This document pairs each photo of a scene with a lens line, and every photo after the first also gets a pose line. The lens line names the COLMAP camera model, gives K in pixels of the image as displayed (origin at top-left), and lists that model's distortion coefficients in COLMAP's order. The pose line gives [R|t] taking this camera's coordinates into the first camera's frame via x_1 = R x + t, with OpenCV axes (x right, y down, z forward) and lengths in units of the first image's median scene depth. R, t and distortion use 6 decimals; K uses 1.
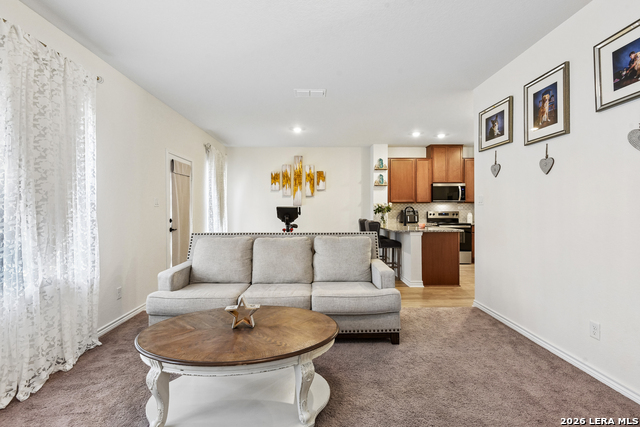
lens RADIAL K [[298.1, 0, 317.0], [0, 298.1, 210.0], [0, 0, 1]] dist [0.010839, -0.006518]
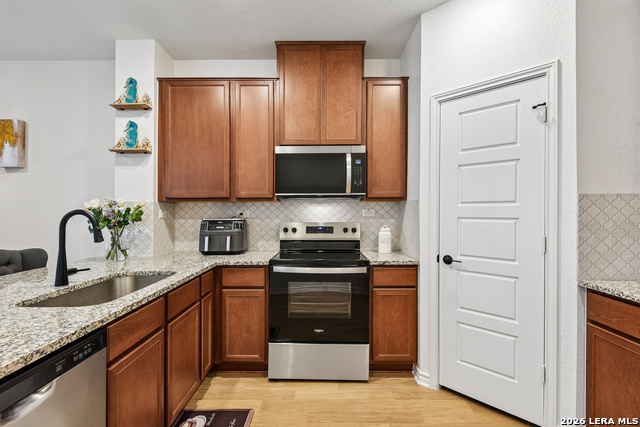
lens RADIAL K [[306.5, 0, 317.1], [0, 306.5, 211.7], [0, 0, 1]] dist [0.011532, -0.008983]
pose [[0.999766, 0.000204, -0.021632, 0.447101], [-0.000223, 1.000000, -0.000838, -0.009374], [0.021632, 0.000843, 0.999766, 0.630252]]
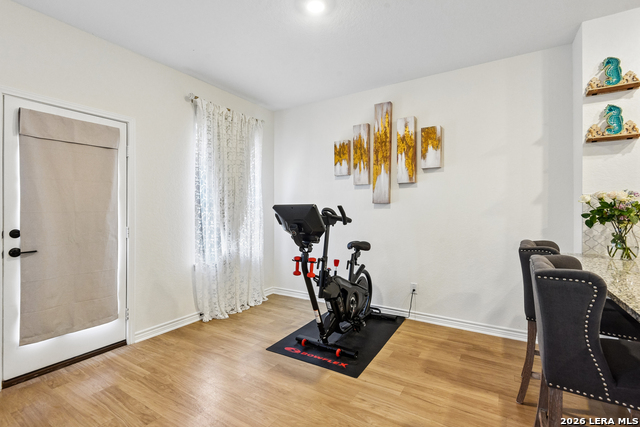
lens RADIAL K [[298.1, 0, 317.2], [0, 298.1, 208.8], [0, 0, 1]] dist [0.010839, -0.006518]
pose [[0.838549, -0.000643, -0.544826, 0.121068], [-0.003829, 0.999968, -0.007074, -0.002102], [0.544813, 0.008018, 0.838519, 0.548690]]
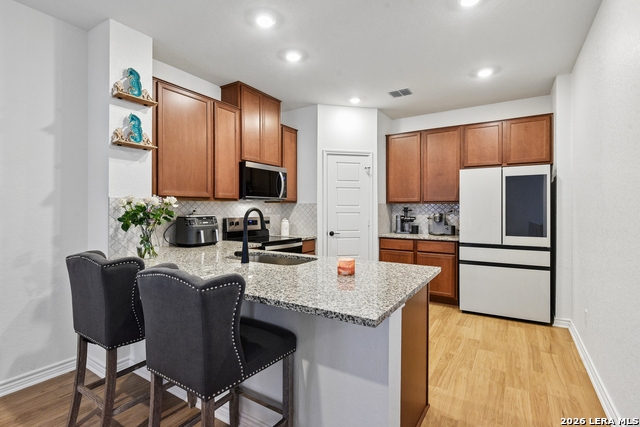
lens RADIAL K [[306.5, 0, 317.2], [0, 306.5, 211.8], [0, 0, 1]] dist [0.011532, -0.008983]
pose [[0.552346, -0.002170, 0.833612, 0.032055], [-0.002318, 0.999989, 0.004140, -0.007830], [-0.833612, -0.004219, 0.552334, 0.621357]]
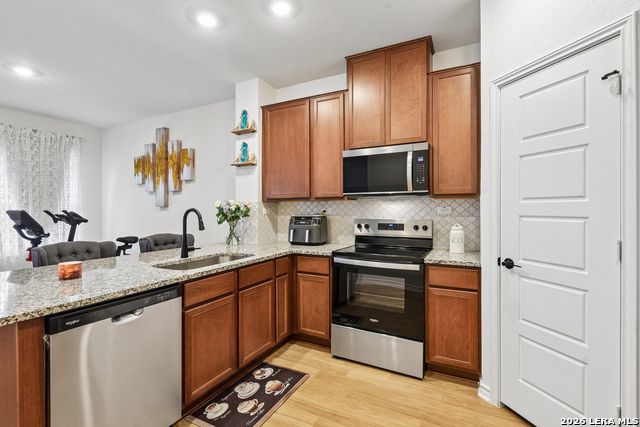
lens RADIAL K [[298.1, 0, 316.4], [0, 298.1, 208.3], [0, 0, 1]] dist [0.010839, -0.006518]
pose [[0.880467, -0.003036, -0.474098, 0.548016], [0.002160, 0.999995, -0.002394, -0.010119], [0.474103, 0.001084, 0.880469, 0.625571]]
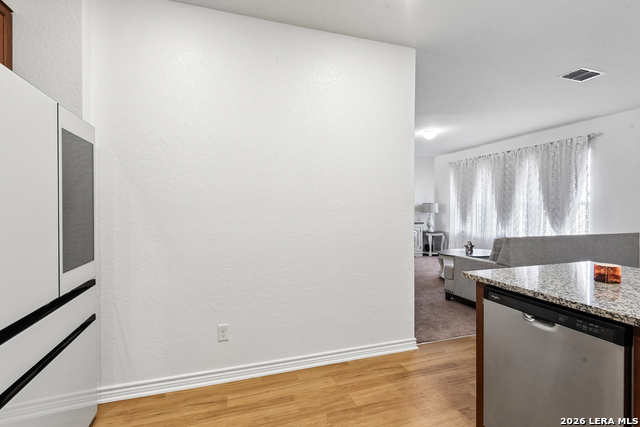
lens RADIAL K [[298.1, 0, 320.5], [0, 298.1, 209.3], [0, 0, 1]] dist [0.010839, -0.006518]
pose [[-0.953907, 0.005997, -0.300042, 0.524868], [0.004526, 0.999974, 0.005597, -0.009888], [0.300067, 0.003981, -0.953910, 0.889322]]
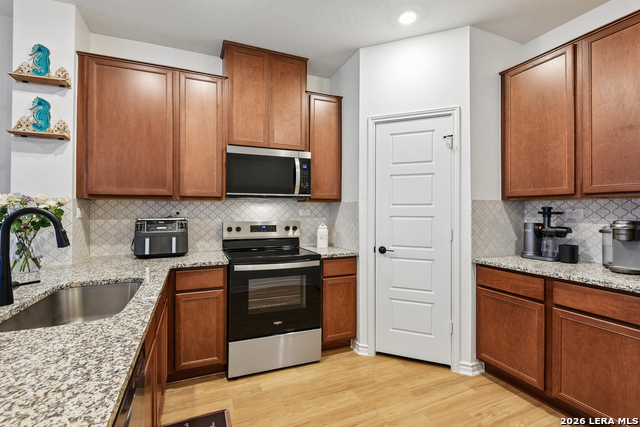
lens RADIAL K [[298.1, 0, 319.0], [0, 298.1, 209.2], [0, 0, 1]] dist [0.010839, -0.006518]
pose [[0.924826, 0.005862, 0.380346, 0.354468], [-0.003157, 0.999965, -0.007735, -0.009430], [-0.380378, 0.005953, 0.924812, 0.624699]]
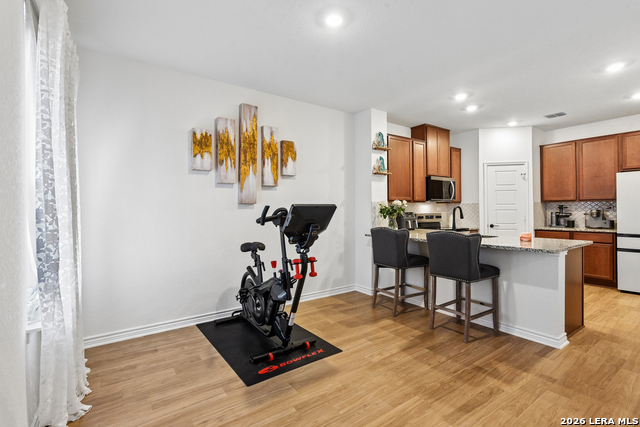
lens RADIAL K [[298.1, 0, 319.6], [0, 298.1, 210.9], [0, 0, 1]] dist [0.010839, -0.006518]
pose [[0.824845, -0.002825, 0.565352, -0.261049], [0.004902, 0.999986, -0.002154, -0.001526], [-0.565338, 0.004548, 0.824847, 0.542865]]
